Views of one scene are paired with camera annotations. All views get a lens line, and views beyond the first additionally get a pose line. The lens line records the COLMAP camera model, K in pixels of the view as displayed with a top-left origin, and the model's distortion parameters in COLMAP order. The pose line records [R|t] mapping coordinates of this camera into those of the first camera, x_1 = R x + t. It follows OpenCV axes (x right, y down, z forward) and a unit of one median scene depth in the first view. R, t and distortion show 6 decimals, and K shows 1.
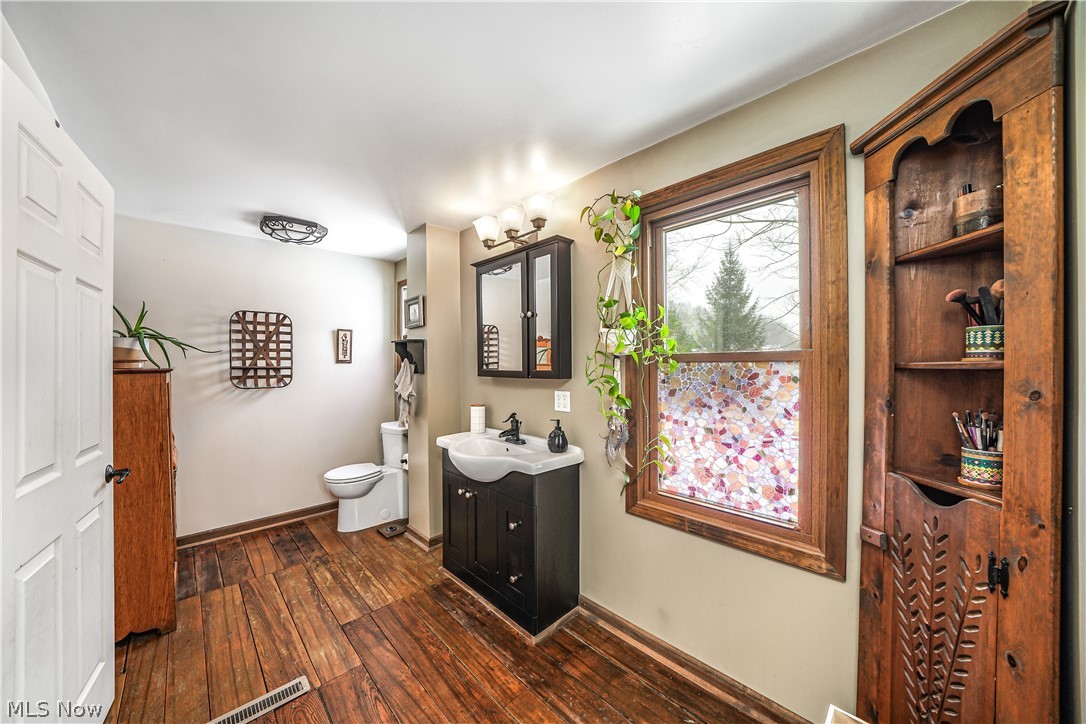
lens RADIAL K [[375.1, 0, 534.4], [0, 375.1, 367.4], [0, 0, 1]] dist [0.000293, -0.000121]
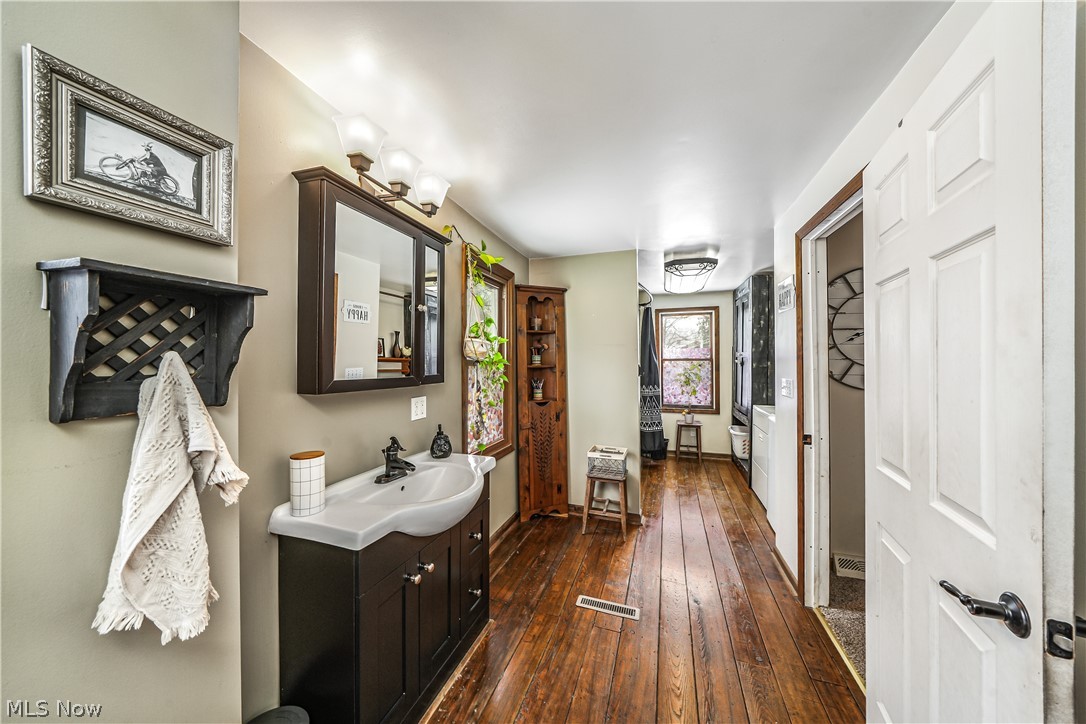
lens RADIAL K [[375.1, 0, 533.6], [0, 375.1, 360.5], [0, 0, 1]] dist [0.000293, -0.000121]
pose [[-0.460683, 0.007640, 0.887532, -0.906381], [0.006395, 0.999966, -0.005289, -0.019272], [-0.887542, 0.003239, -0.460716, 1.224412]]
